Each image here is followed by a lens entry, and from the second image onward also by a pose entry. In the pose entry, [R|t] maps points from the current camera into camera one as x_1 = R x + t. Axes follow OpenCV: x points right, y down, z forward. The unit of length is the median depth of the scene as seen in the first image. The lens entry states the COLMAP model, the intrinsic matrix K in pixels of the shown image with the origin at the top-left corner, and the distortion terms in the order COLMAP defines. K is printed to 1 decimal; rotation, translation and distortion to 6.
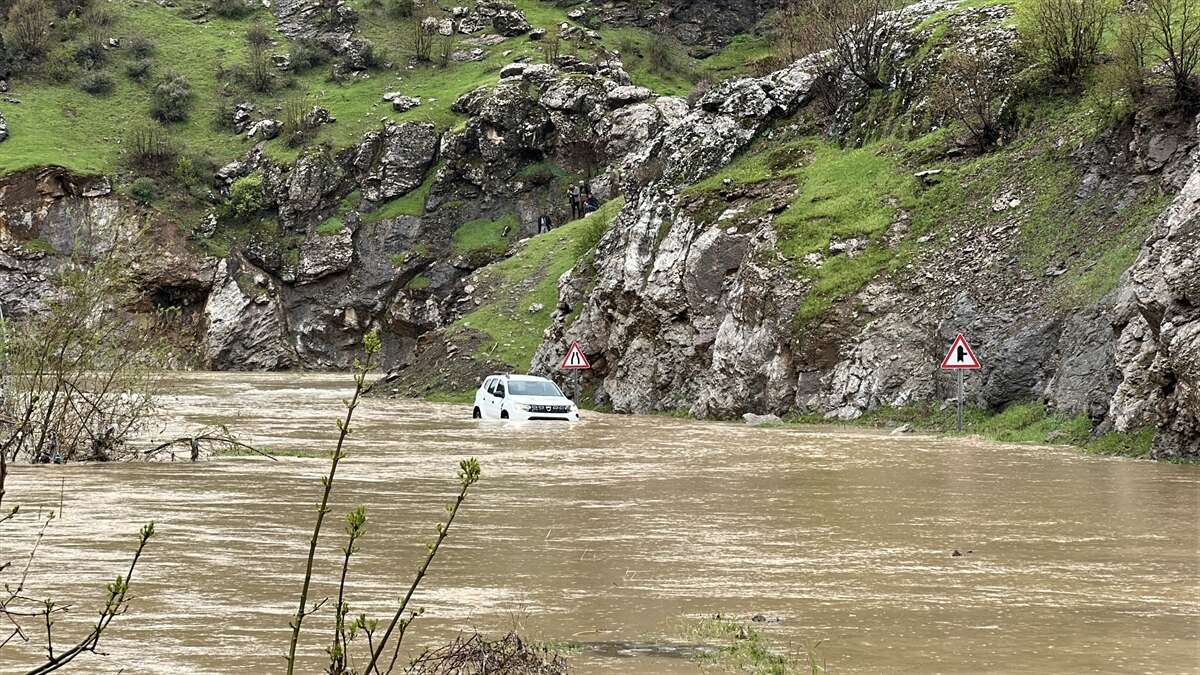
lens RADIAL K [[3283.6, 0, 567.3], [0, 3283.6, 337.9], [0, 0, 1]] dist [-0.400707, 13.421687]
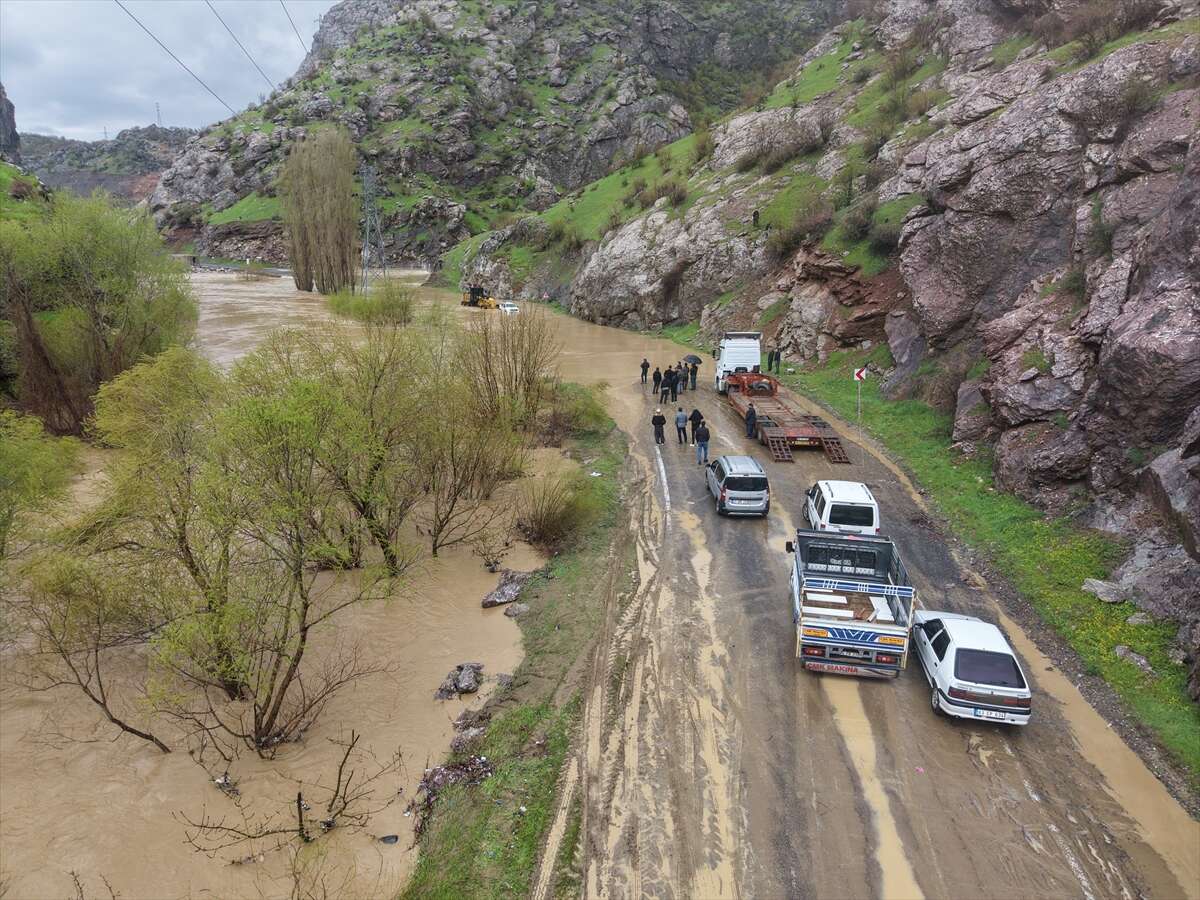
lens RADIAL K [[813.9, 0, 600.0], [0, 813.9, 450.0], [0, 0, 1]] dist [0.038408, -0.025005]
pose [[0.974670, -0.065362, 0.213883, -0.099482], [0.006821, 0.964584, 0.263688, -0.089939], [-0.223543, -0.255550, 0.940597, -0.429858]]
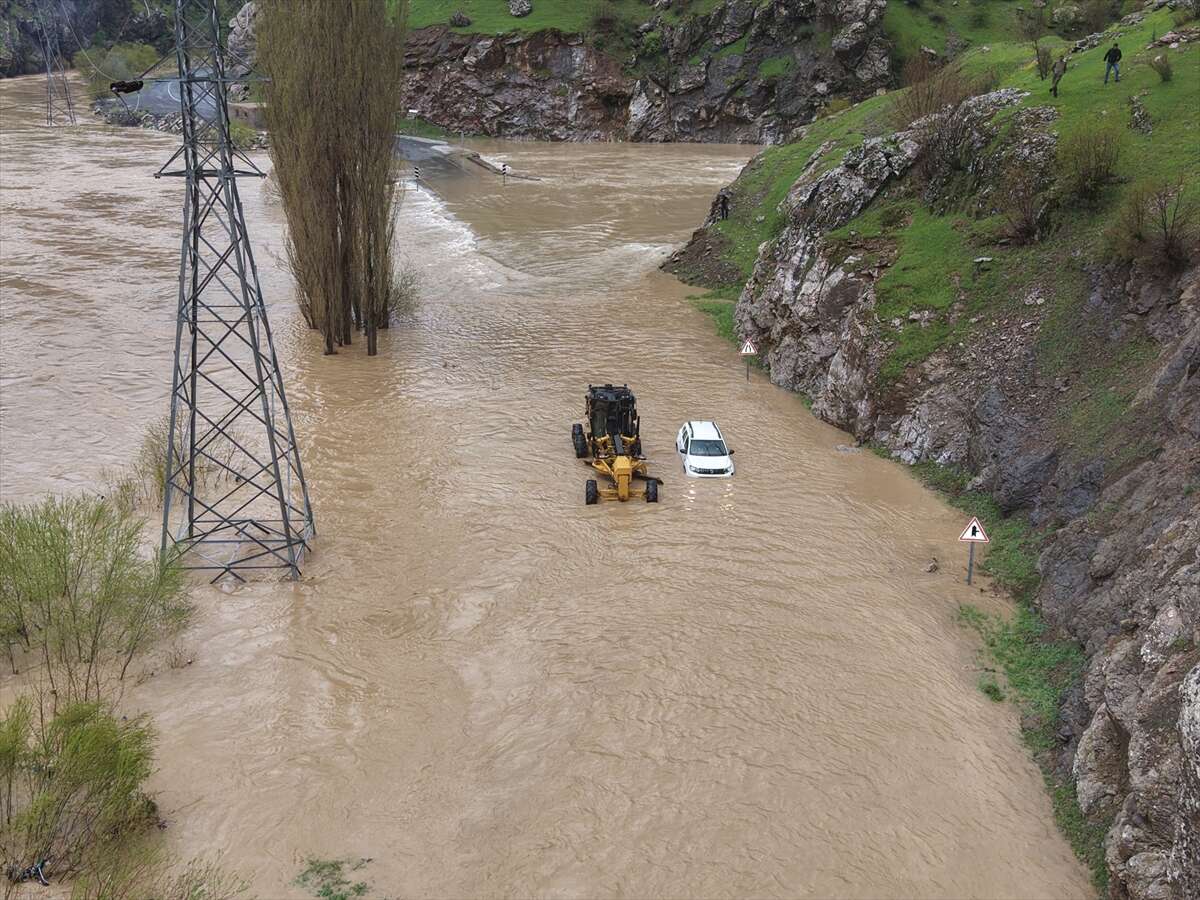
lens RADIAL K [[1373.8, 0, 600.0], [0, 1373.8, 450.0], [0, 0, 1]] dist [0.188576, -0.512950]
pose [[0.984453, 0.052607, -0.167588, 0.045764], [0.002814, 0.949251, 0.314507, -0.156000], [0.175628, -0.310089, 0.934345, 0.327020]]
